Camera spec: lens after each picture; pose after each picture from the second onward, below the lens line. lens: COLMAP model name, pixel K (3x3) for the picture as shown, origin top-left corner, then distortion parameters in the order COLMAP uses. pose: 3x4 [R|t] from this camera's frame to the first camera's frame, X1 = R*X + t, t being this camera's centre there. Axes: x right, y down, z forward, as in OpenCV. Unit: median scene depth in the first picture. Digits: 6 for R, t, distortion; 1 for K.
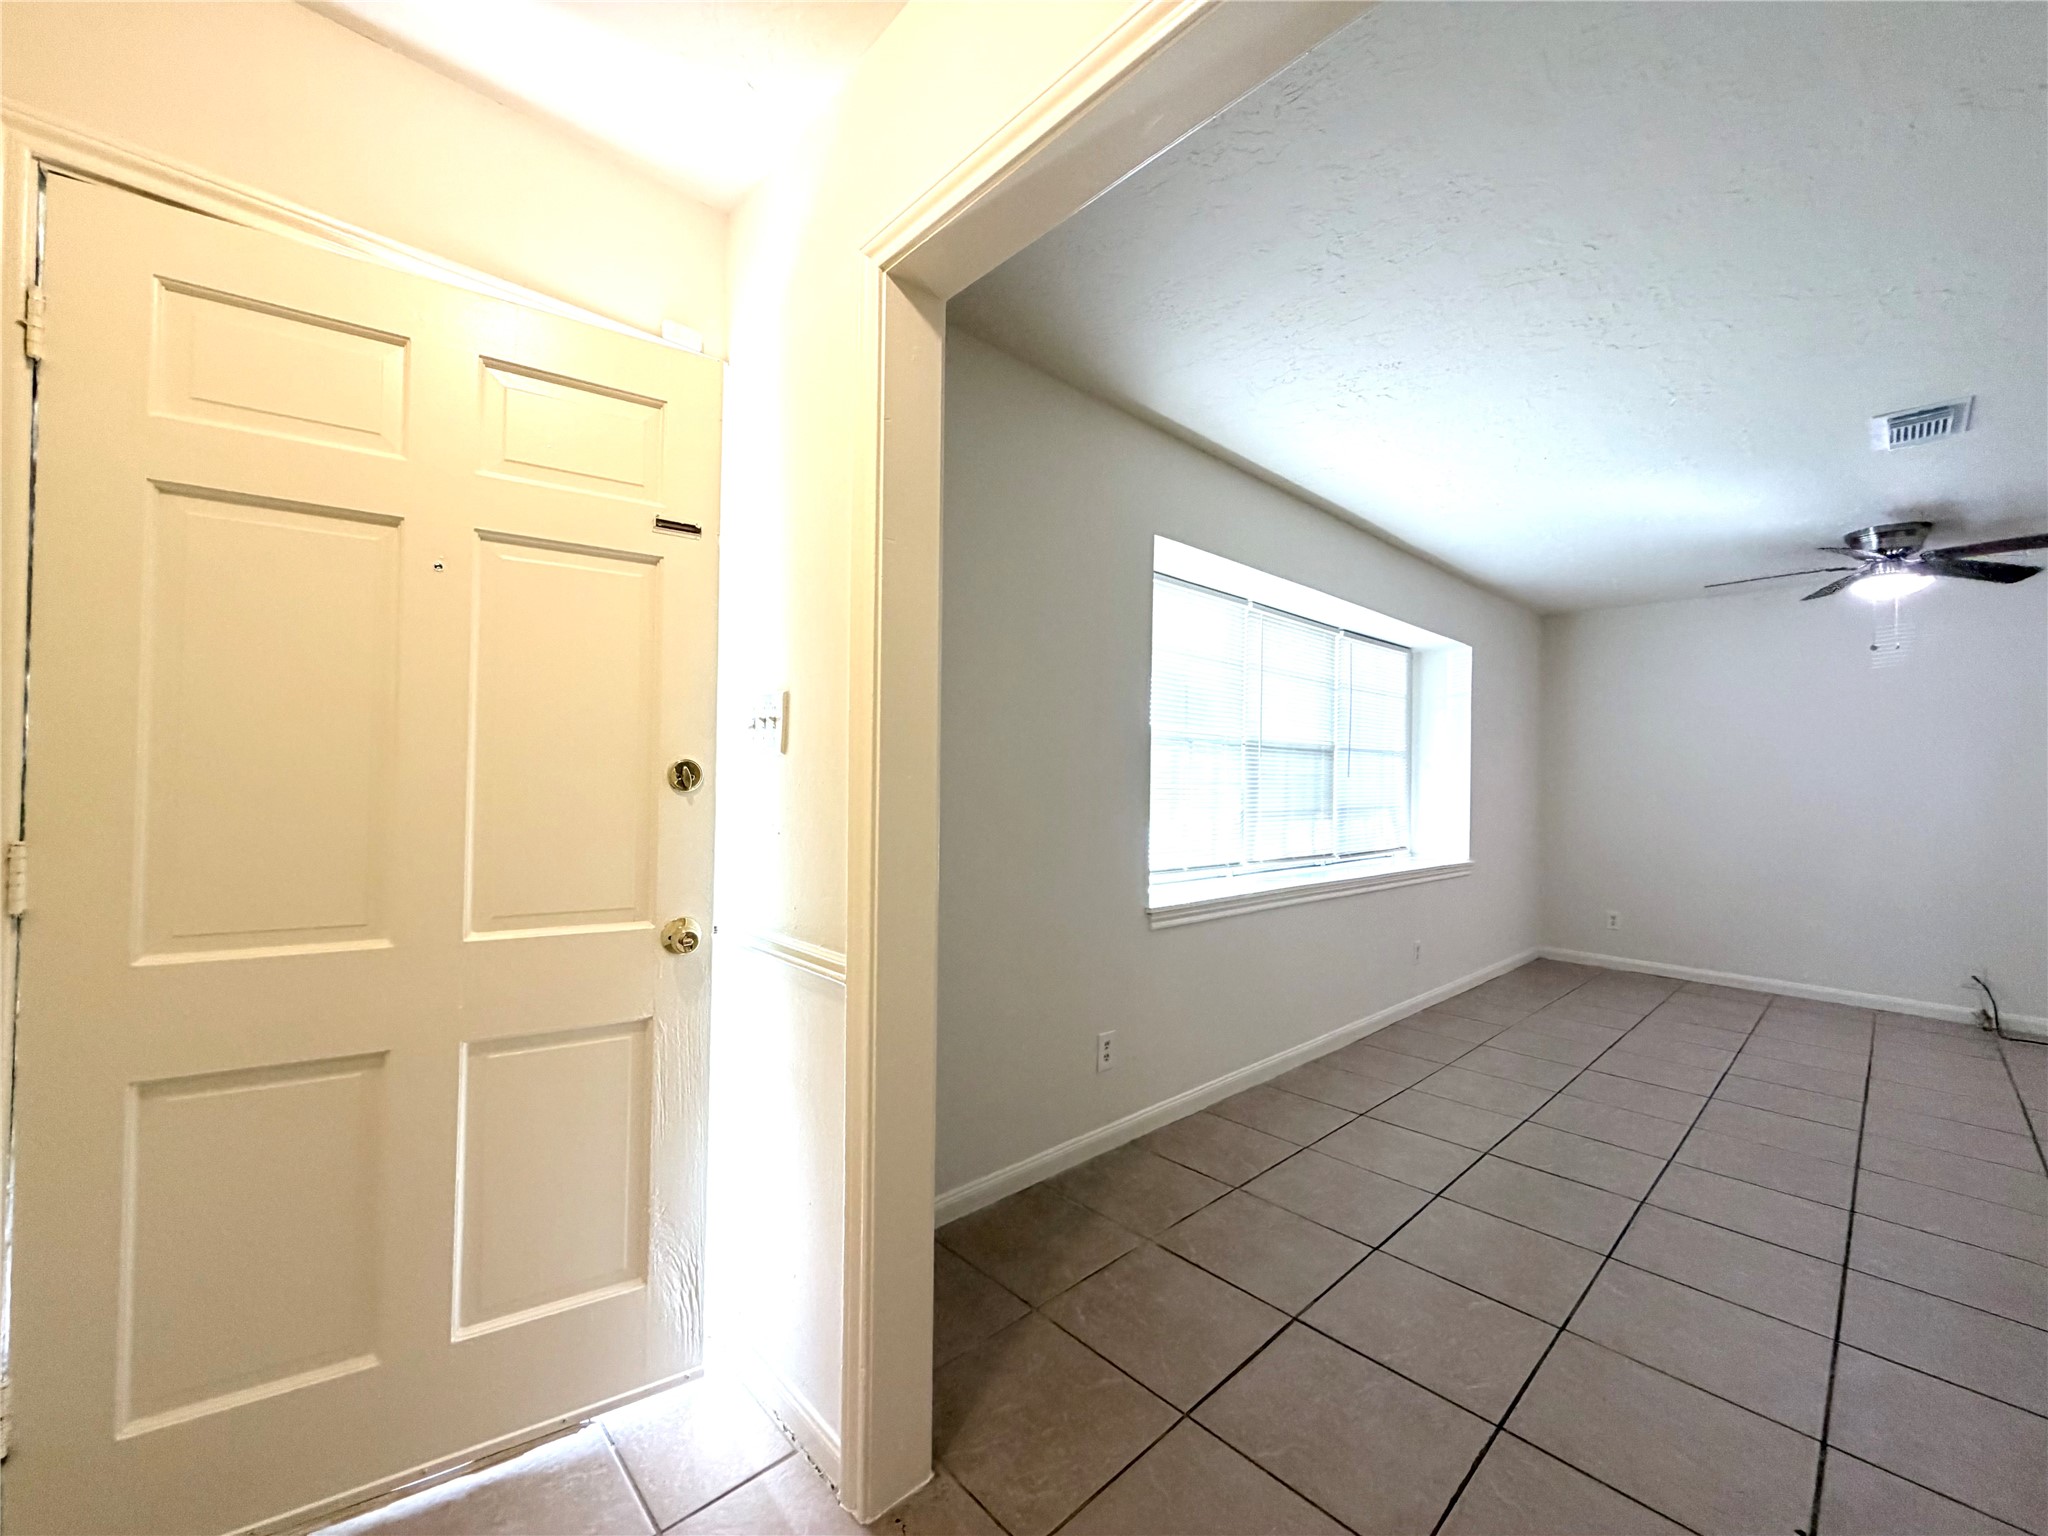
lens RADIAL K [[818.5, 0, 1024.0], [0, 818.5, 768.0], [0, 0, 1]] dist [0.000849, -0.000202]
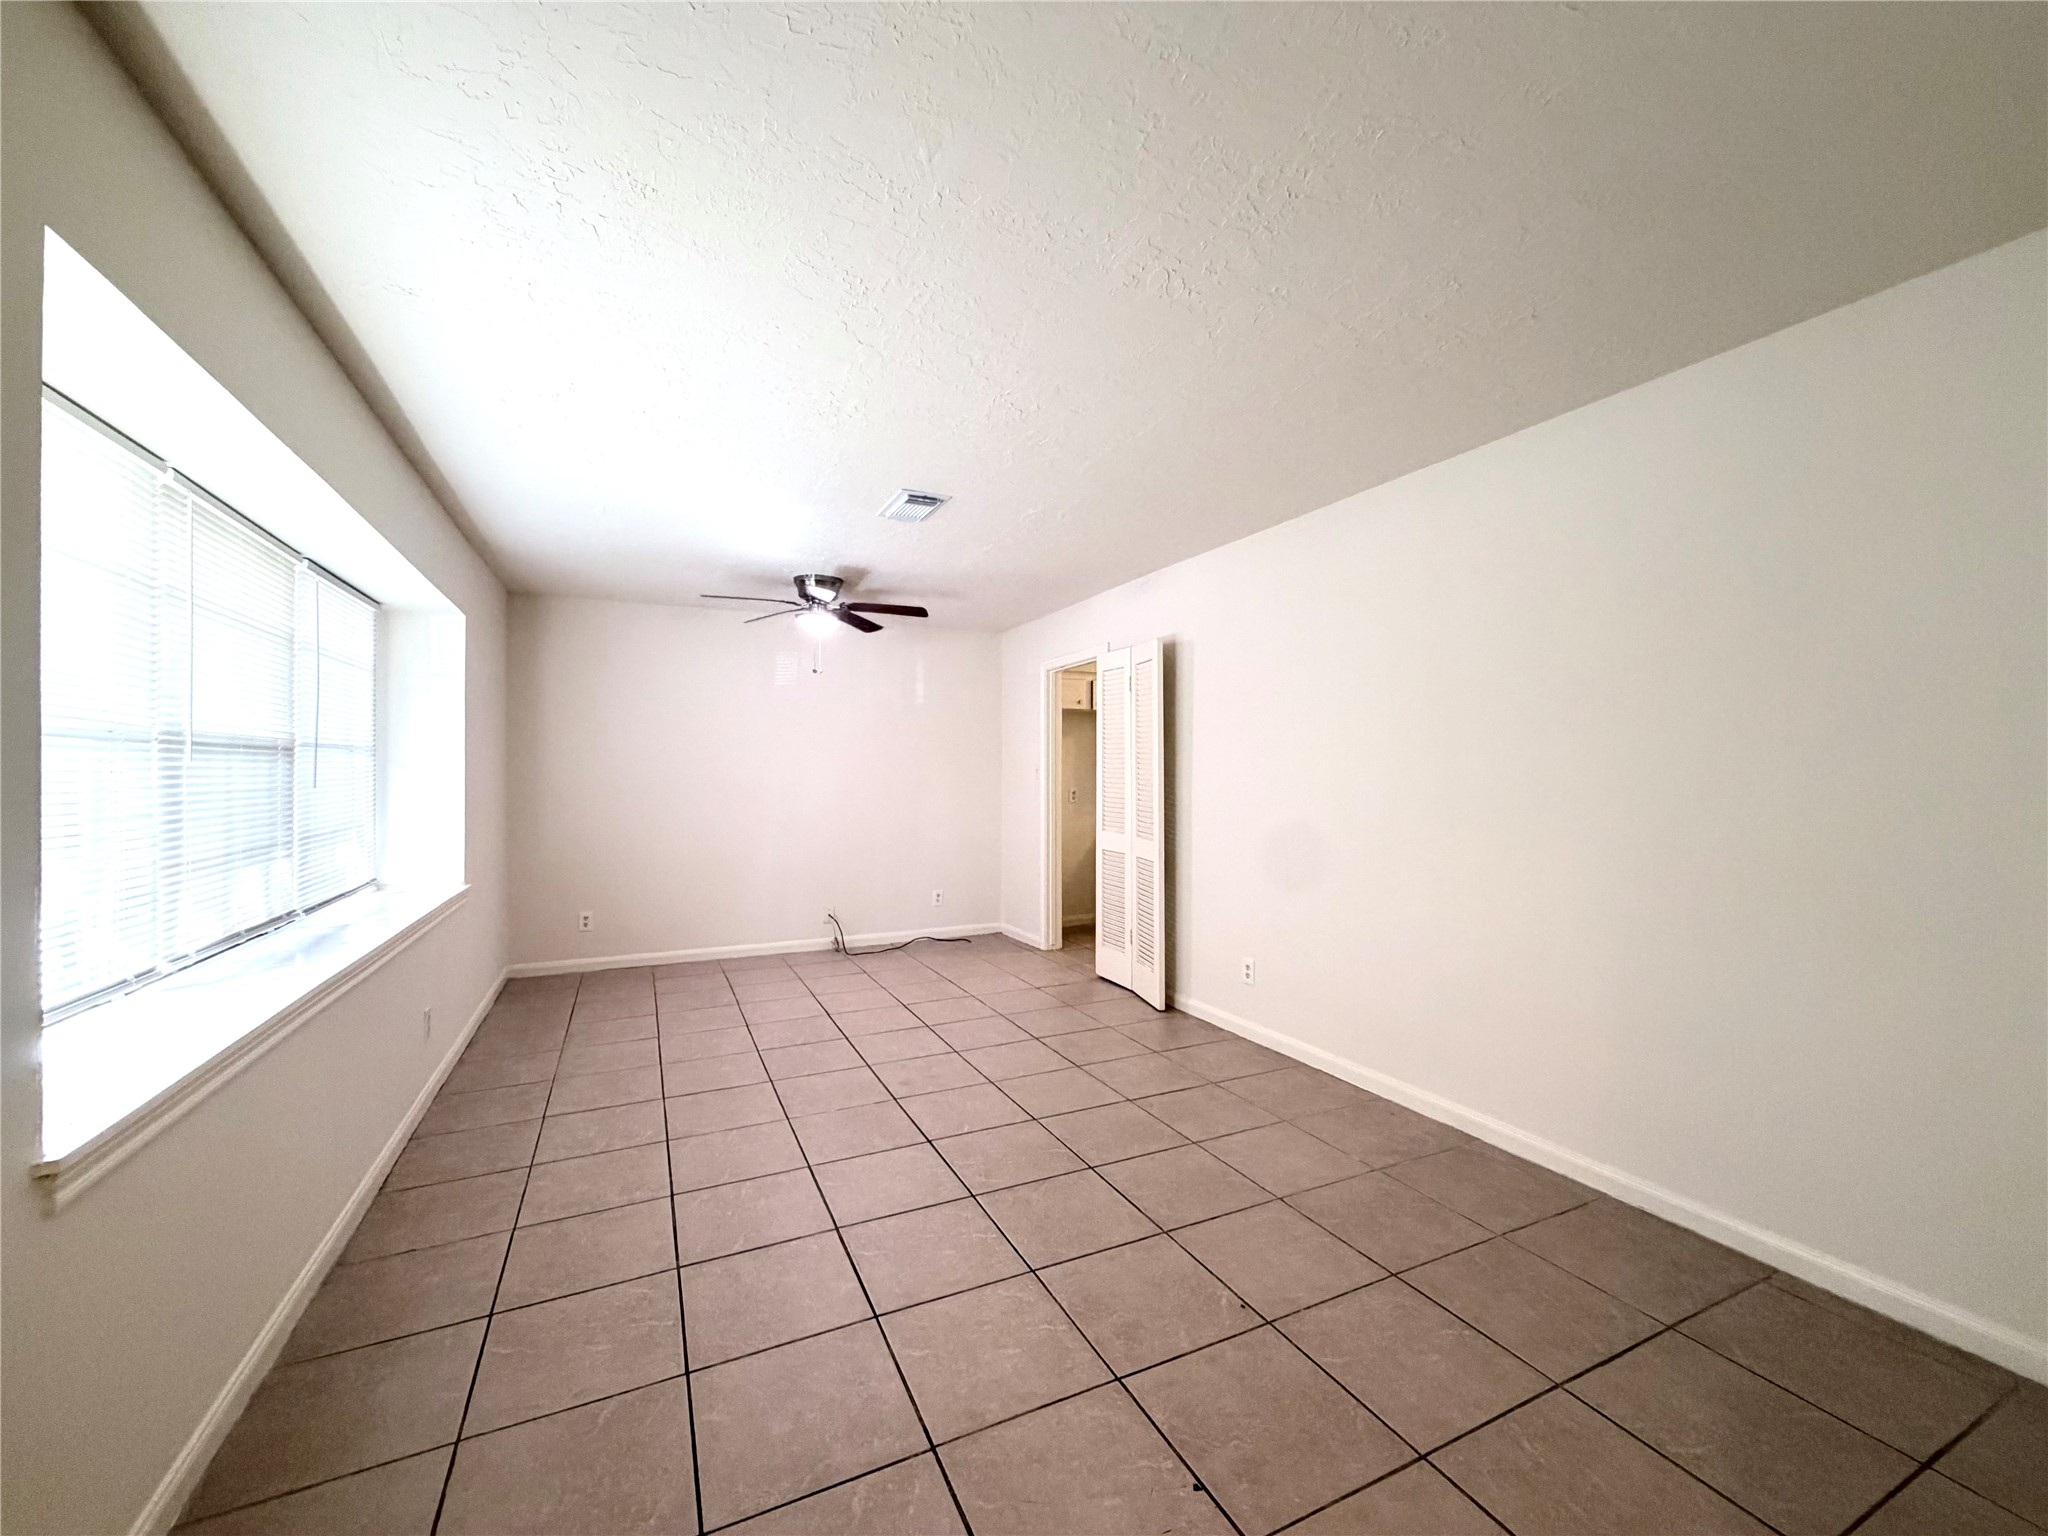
lens RADIAL K [[818.5, 0, 1024.0], [0, 818.5, 768.0], [0, 0, 1]] dist [0.000849, -0.000202]
pose [[0.301880, -0.015811, 0.953215, -0.054633], [-0.005727, 0.999814, 0.018398, -0.020731], [-0.953329, -0.011013, 0.301733, 0.283516]]
